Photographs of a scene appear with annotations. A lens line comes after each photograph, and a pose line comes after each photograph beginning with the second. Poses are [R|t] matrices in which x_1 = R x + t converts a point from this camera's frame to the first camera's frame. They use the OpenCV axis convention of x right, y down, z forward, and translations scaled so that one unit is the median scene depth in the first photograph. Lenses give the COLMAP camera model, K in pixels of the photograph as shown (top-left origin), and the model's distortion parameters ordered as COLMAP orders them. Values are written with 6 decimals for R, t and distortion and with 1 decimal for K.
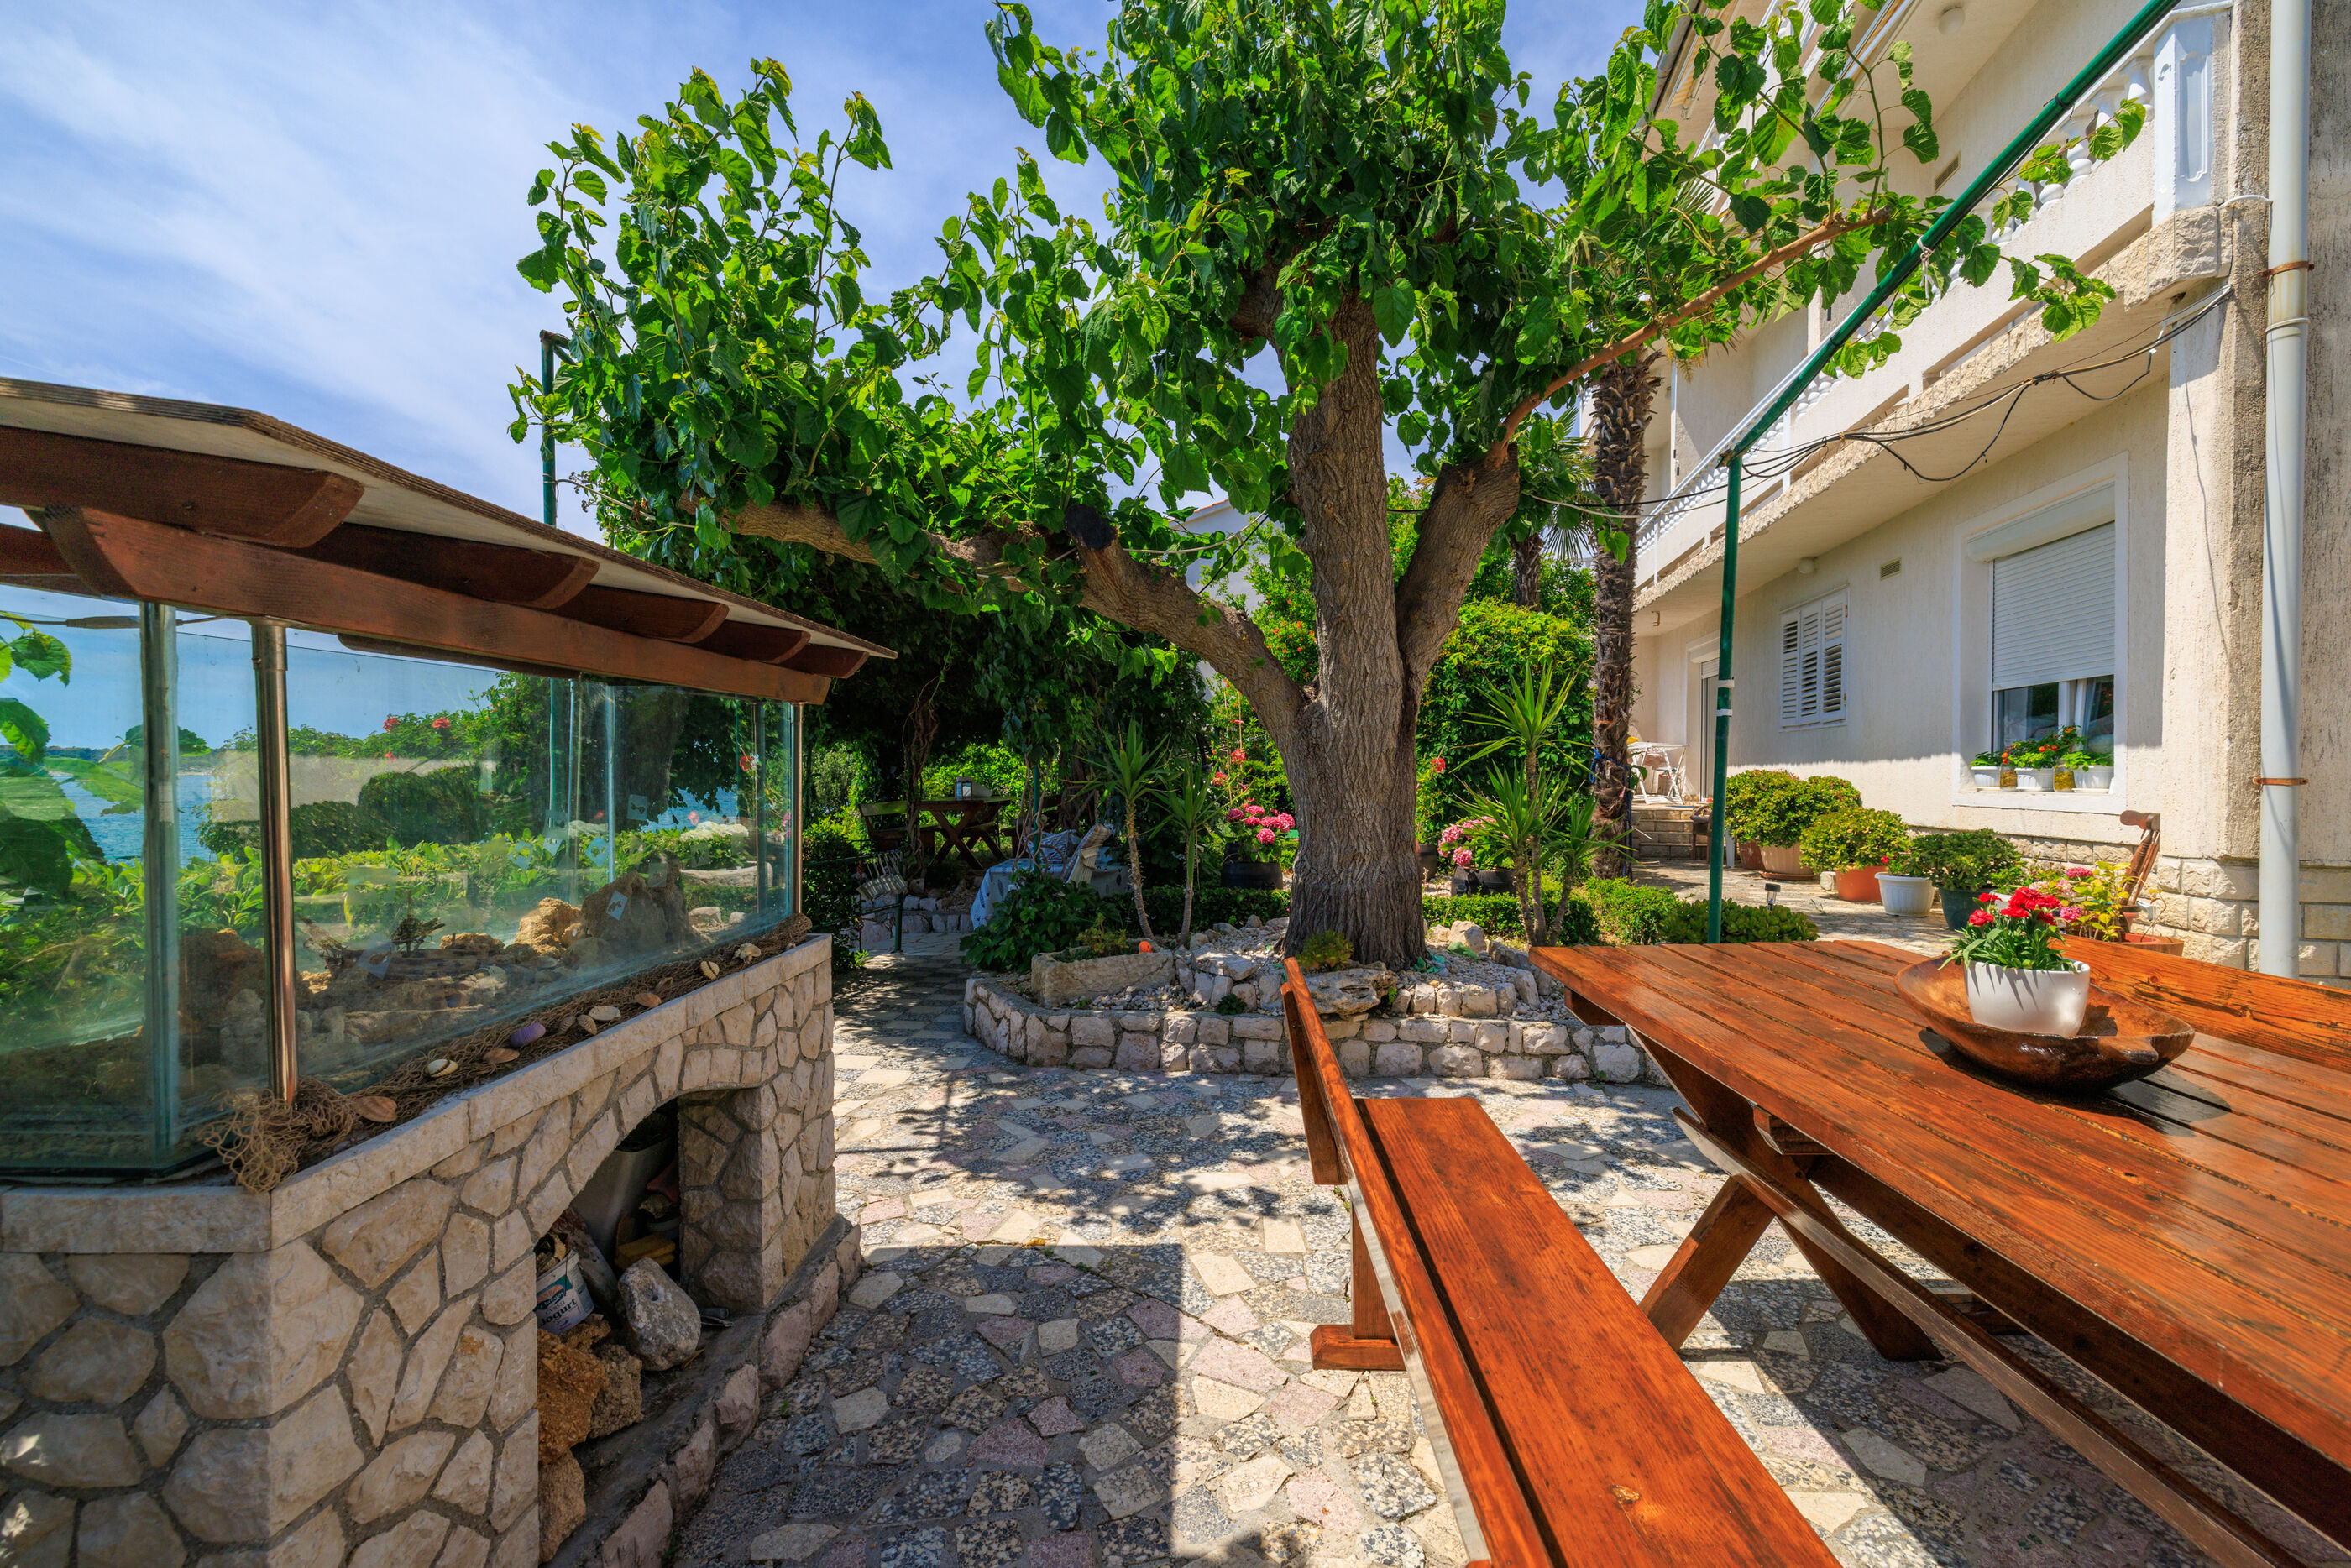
lens RADIAL K [[1026.3, 0, 1175.5], [0, 1026.3, 784.0], [0, 0, 1]] dist [0.000252, 0.000043]
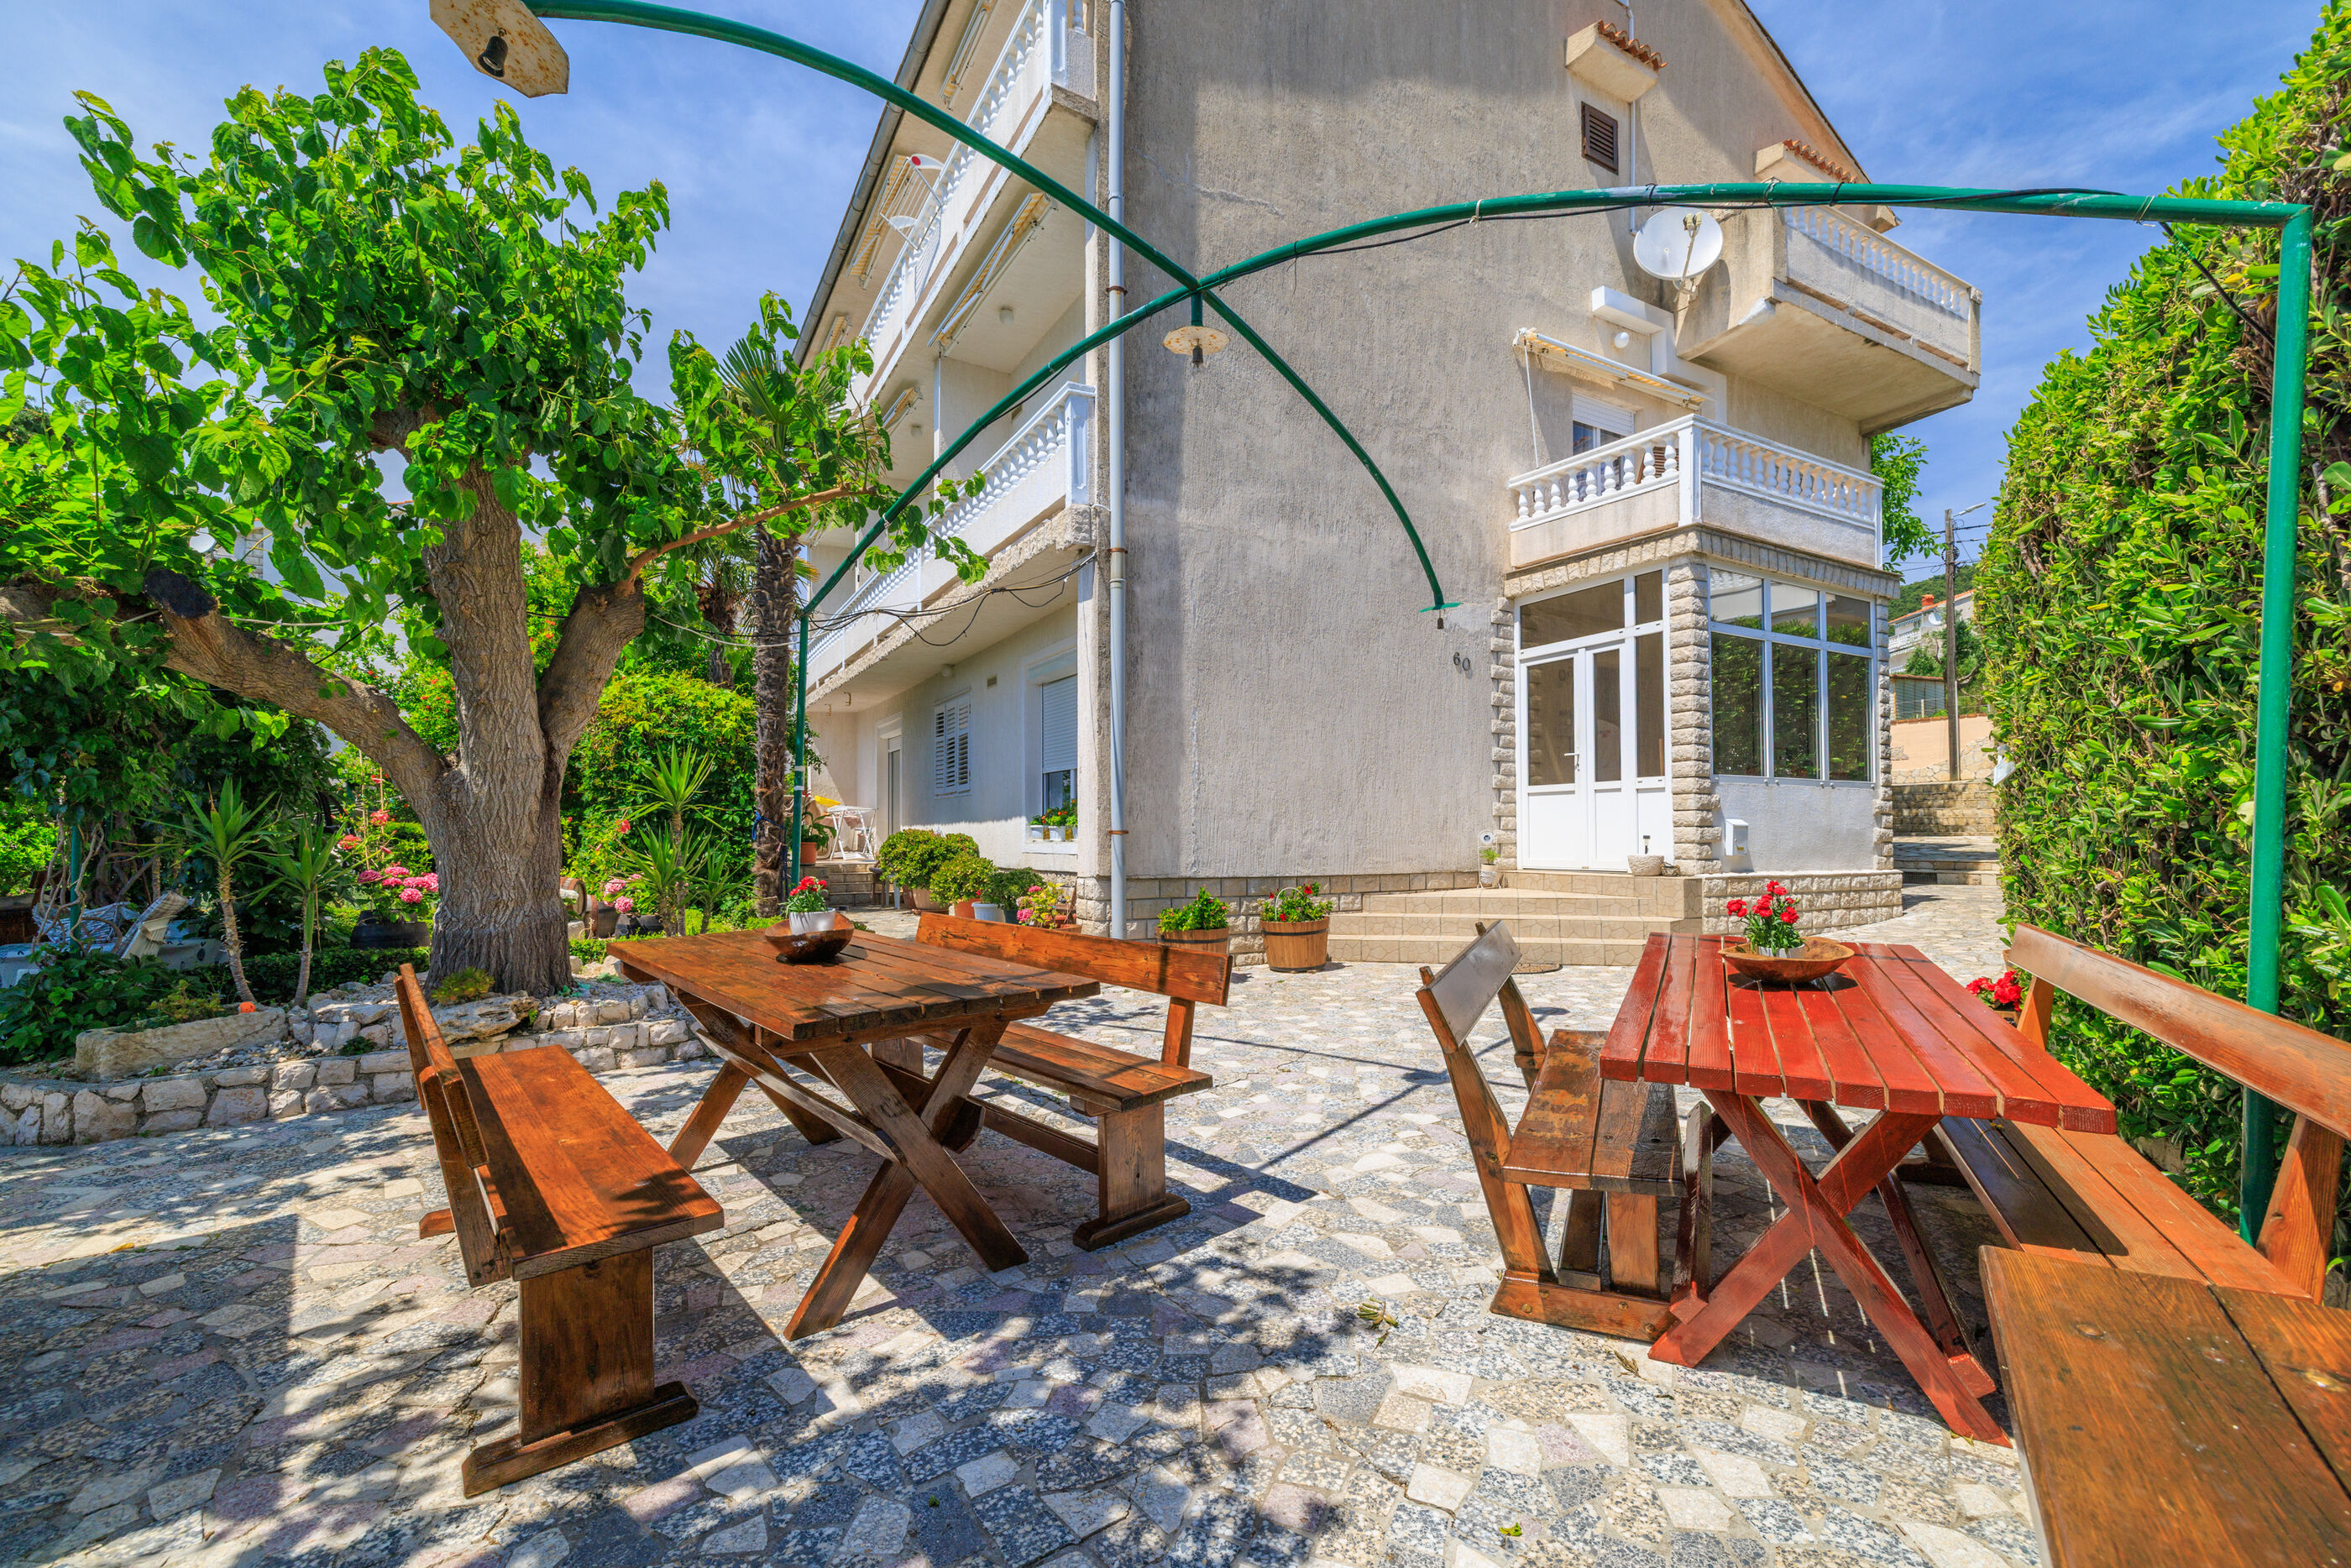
lens RADIAL K [[1037.8, 0, 1225.9], [0, 1037.8, 811.4], [0, 0, 1]] dist [0.003036, 0.000660]
pose [[0.740182, 0.005581, 0.672383, -0.007865], [0.016862, 0.999497, -0.026858, 0.012013], [-0.672195, 0.031218, 0.739716, -0.437535]]
